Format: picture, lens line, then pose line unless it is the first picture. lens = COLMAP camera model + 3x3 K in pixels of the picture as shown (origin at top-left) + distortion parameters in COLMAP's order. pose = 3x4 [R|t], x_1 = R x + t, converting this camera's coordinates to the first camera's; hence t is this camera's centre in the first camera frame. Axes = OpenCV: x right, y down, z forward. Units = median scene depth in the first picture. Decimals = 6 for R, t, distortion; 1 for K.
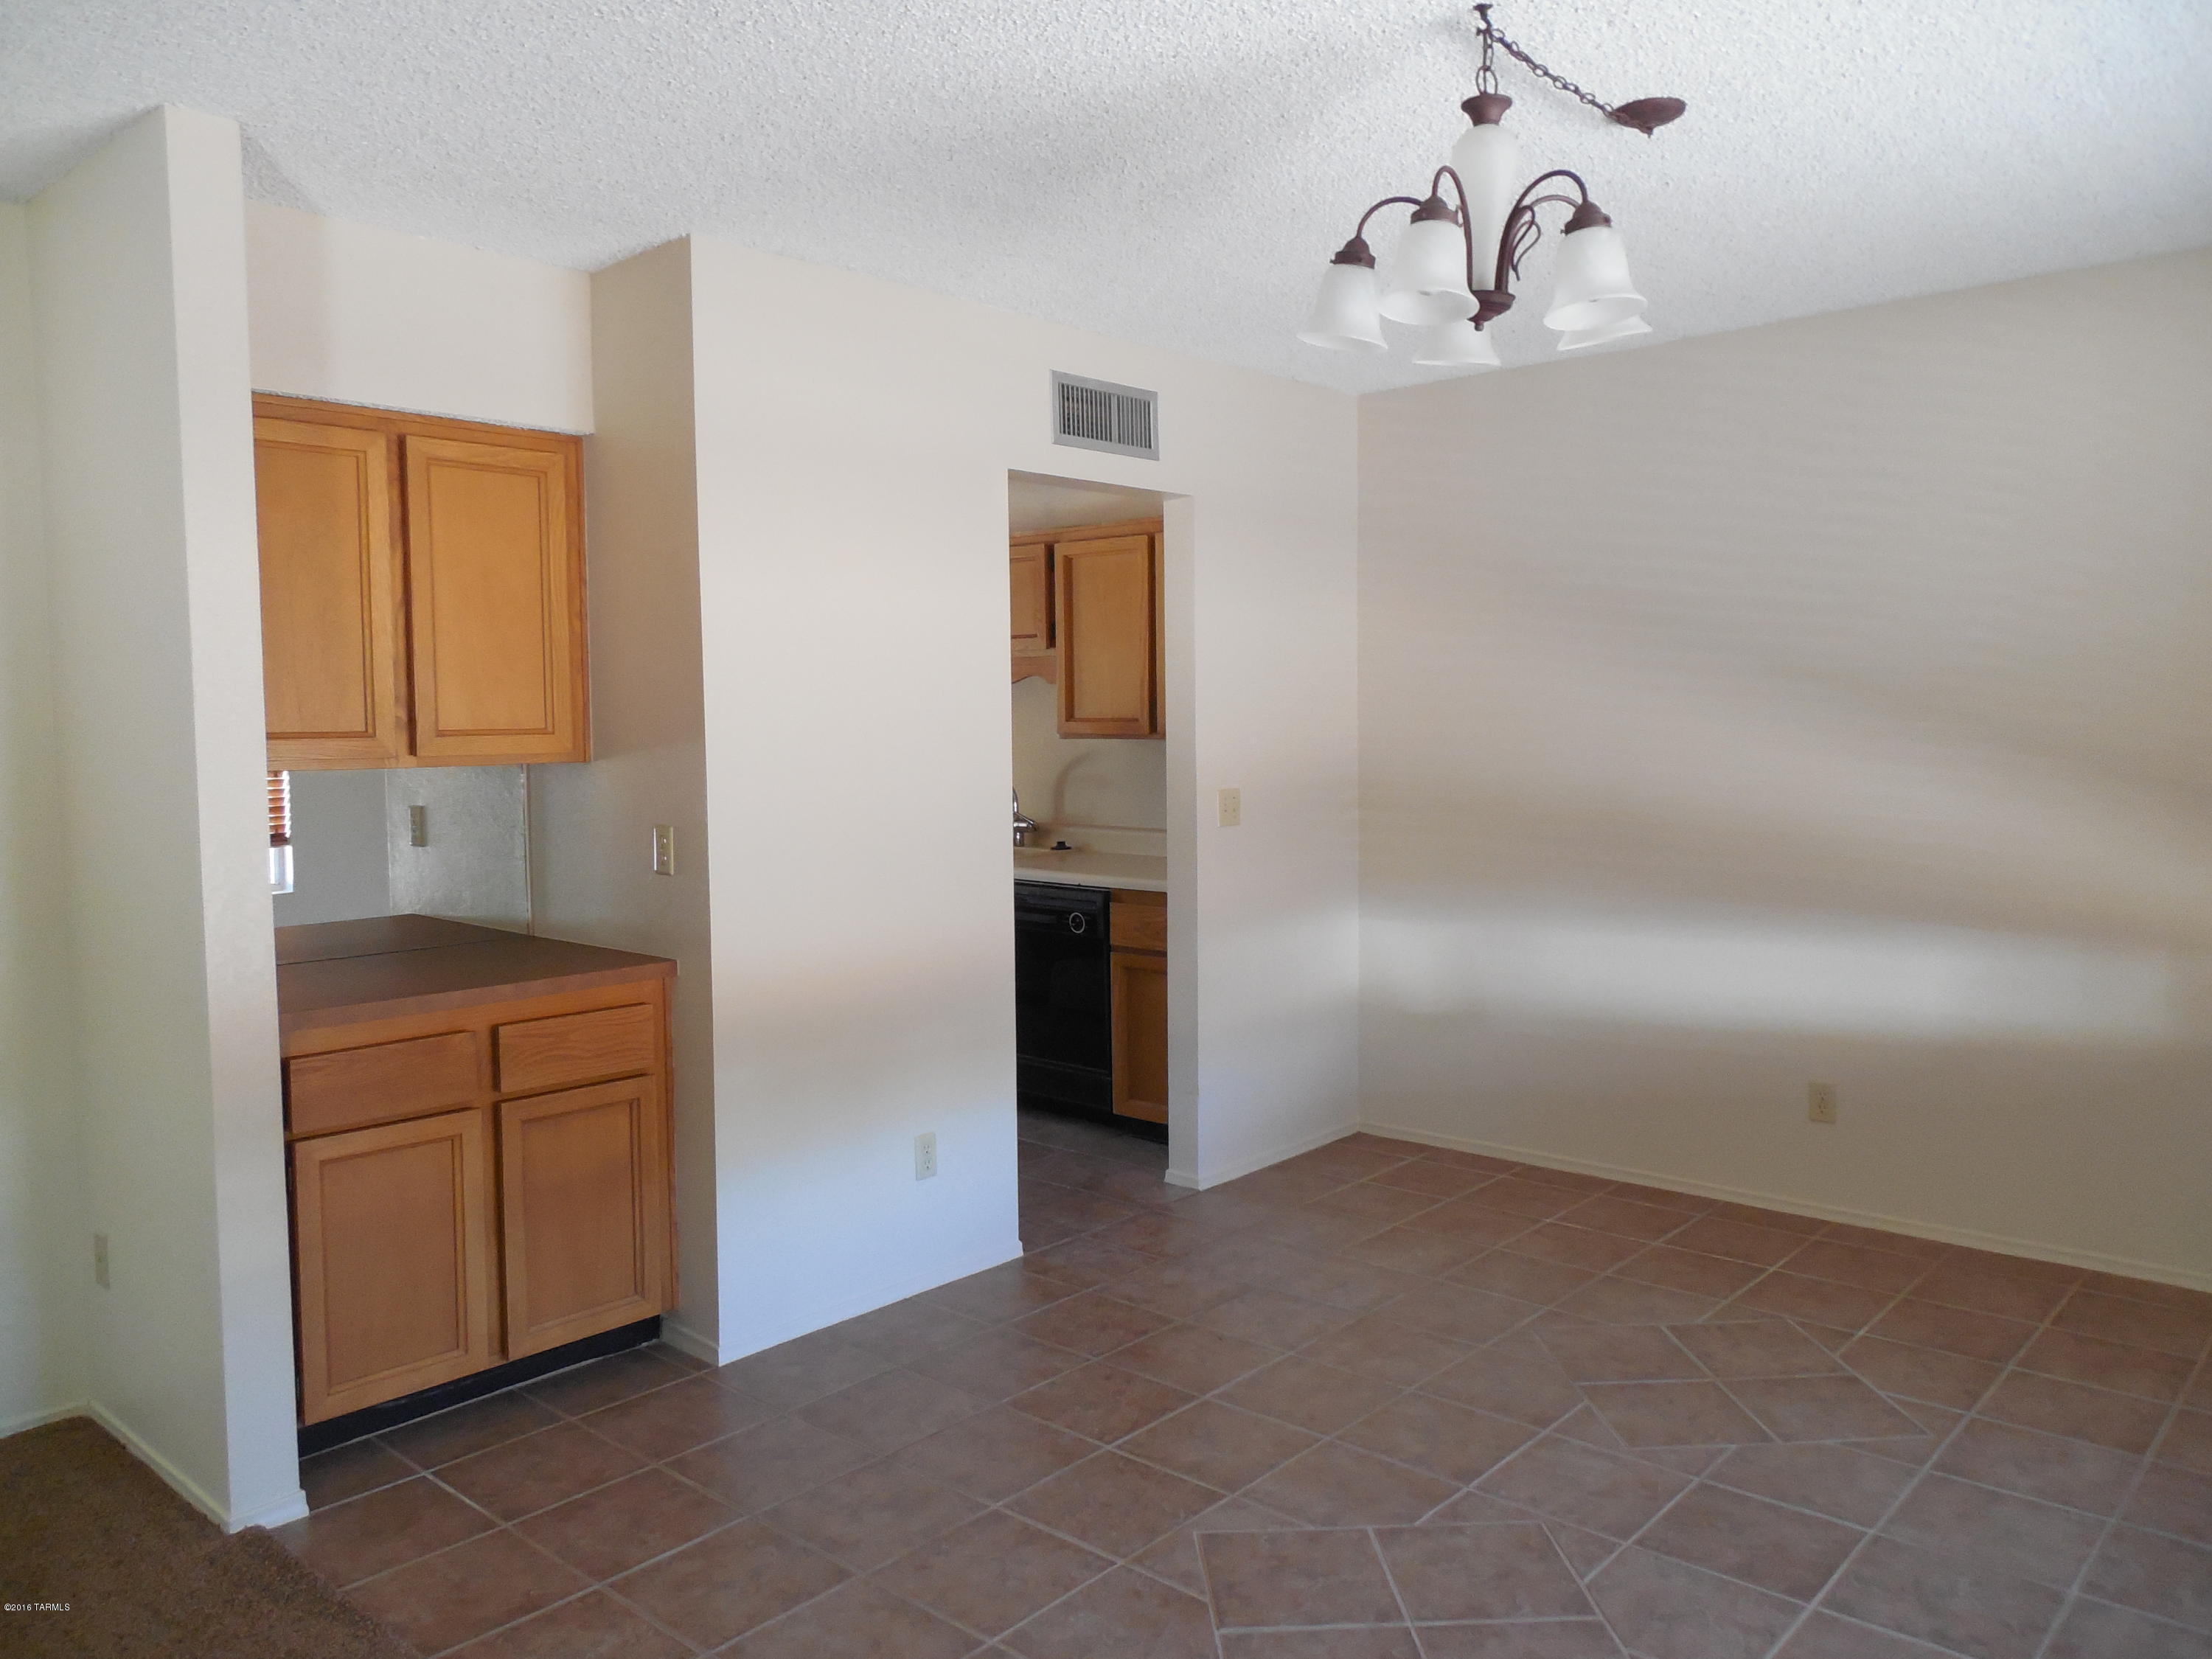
lens RADIAL K [[1626.7, 0, 1106.0], [0, 1626.7, 829.5], [0, 0, 1]] dist [-0.009735, 0.001044]
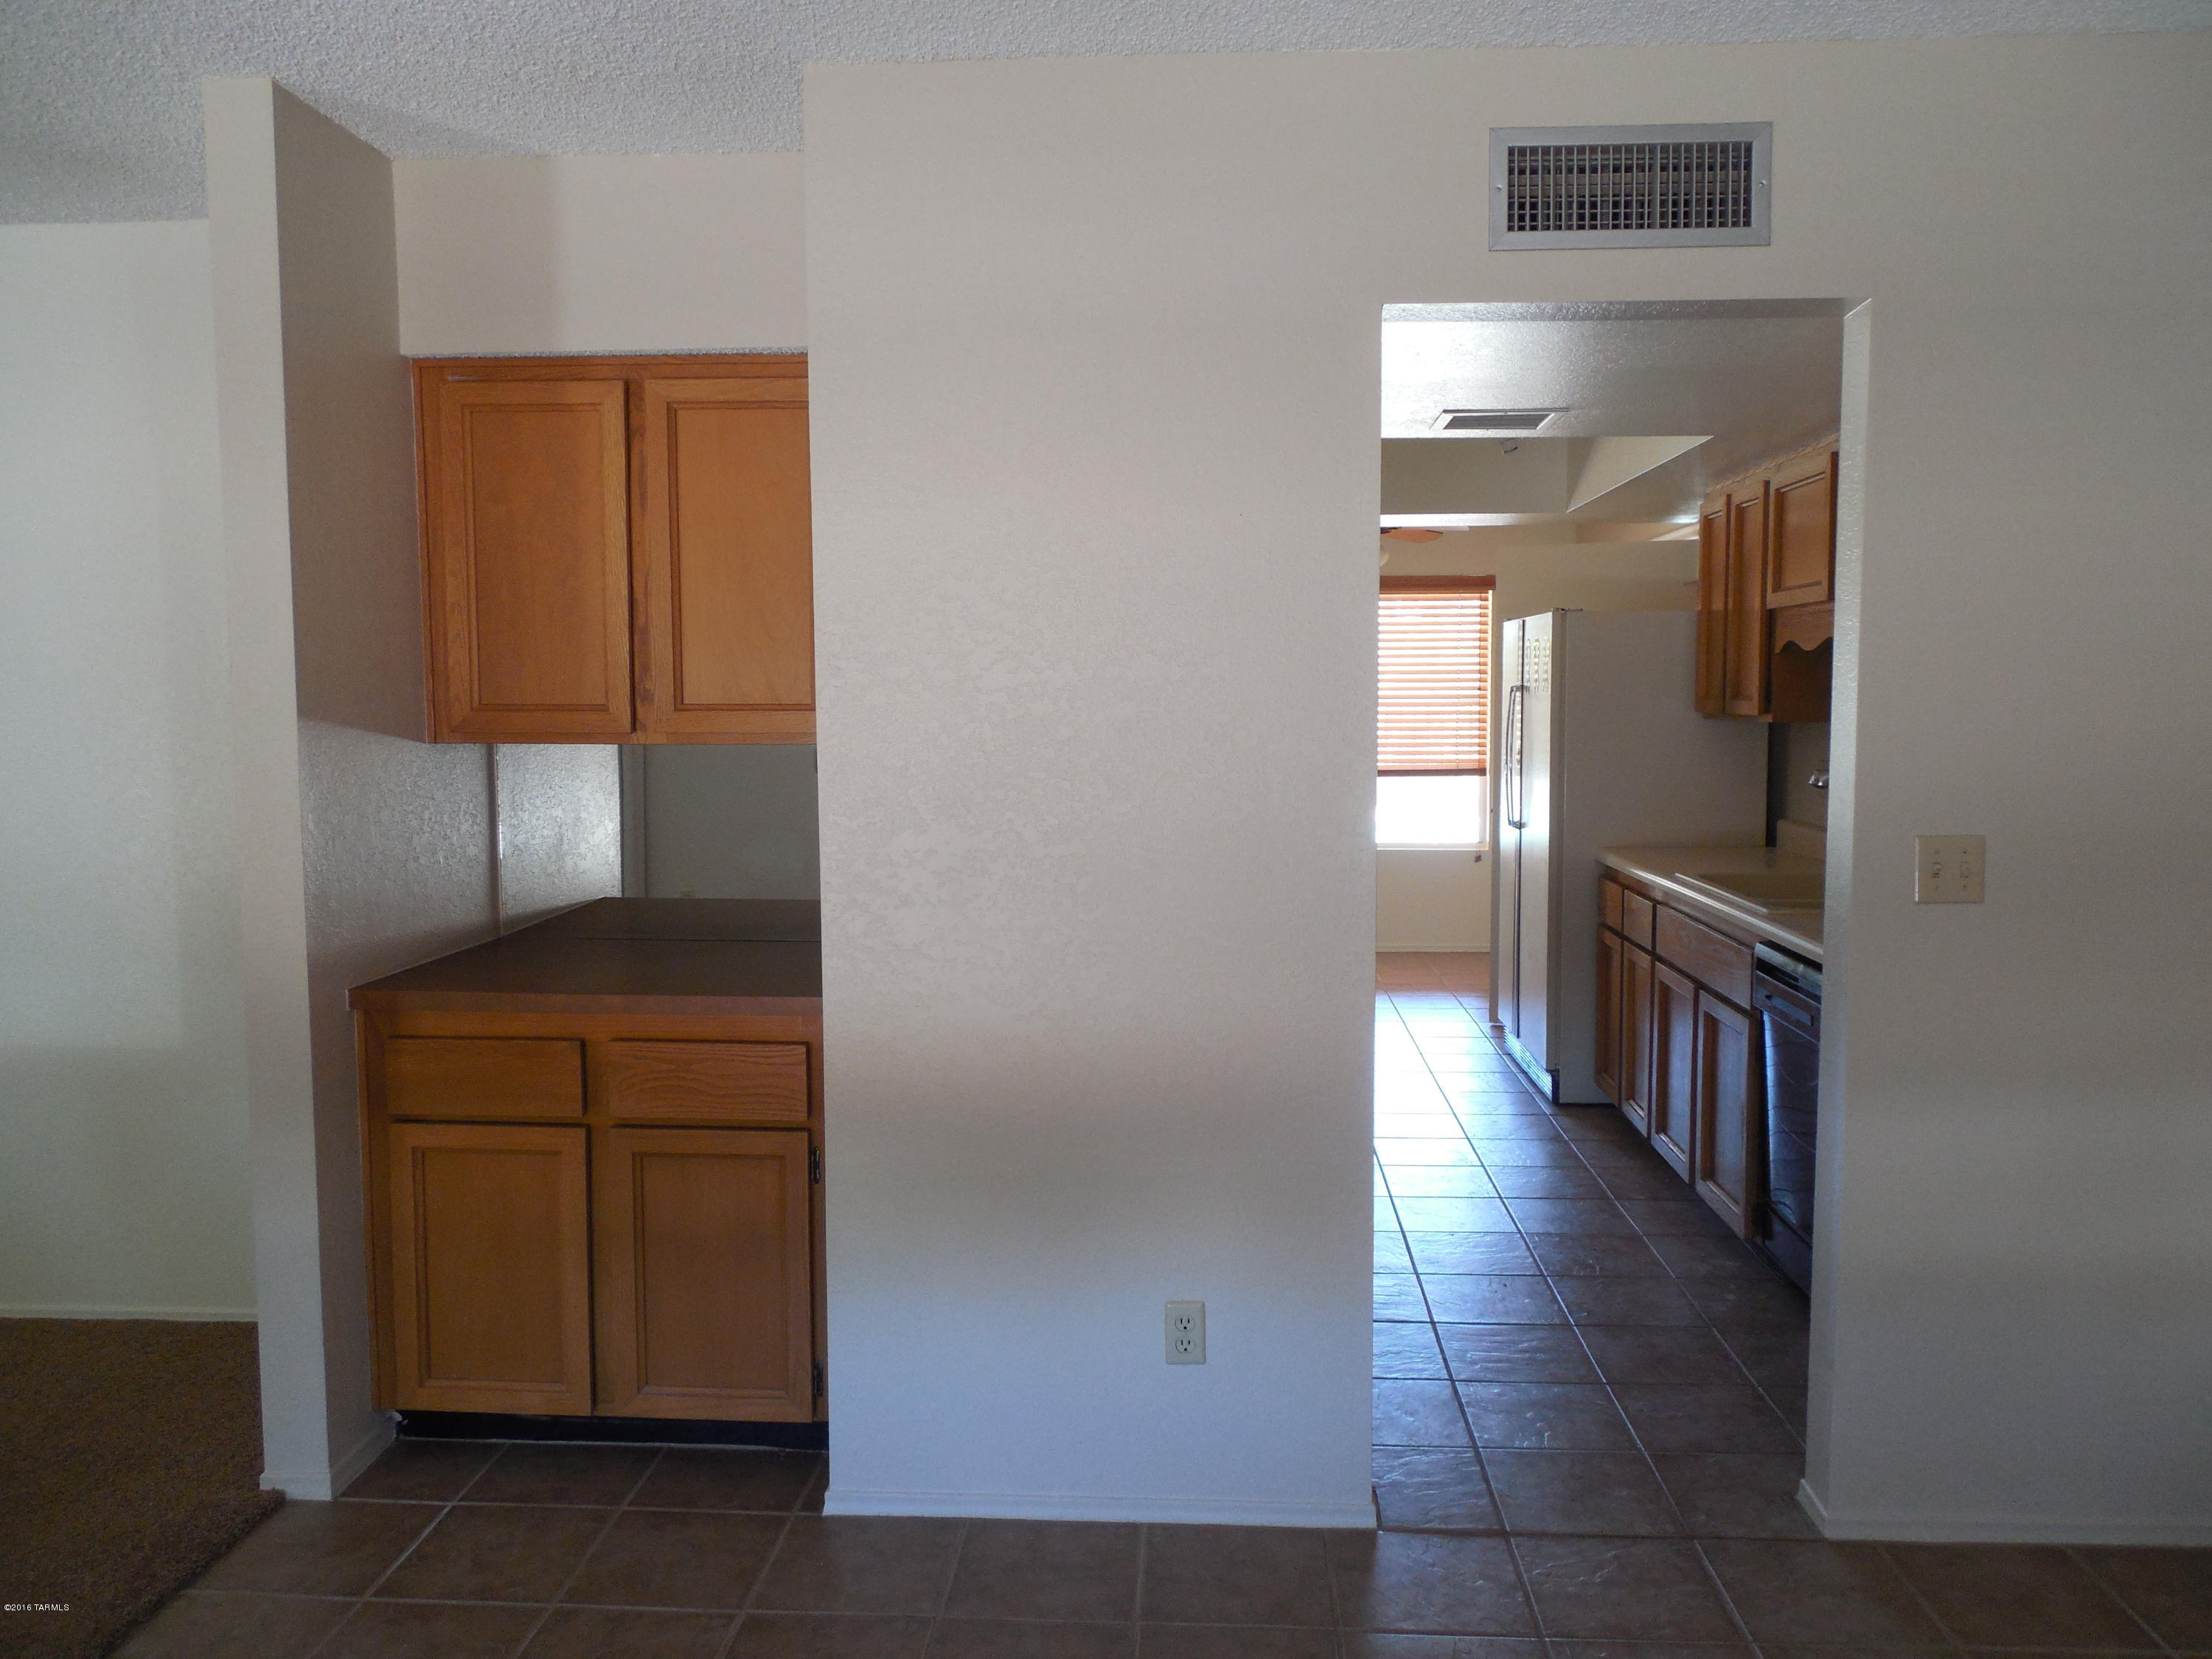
lens RADIAL K [[1626.7, 0, 1106.0], [0, 1626.7, 829.5], [0, 0, 1]] dist [-0.009735, 0.001044]
pose [[0.624889, 0.073366, -0.777259, 0.463542], [-0.062720, 0.997074, 0.043690, -0.047466], [0.778190, 0.021449, 0.627662, 0.640595]]
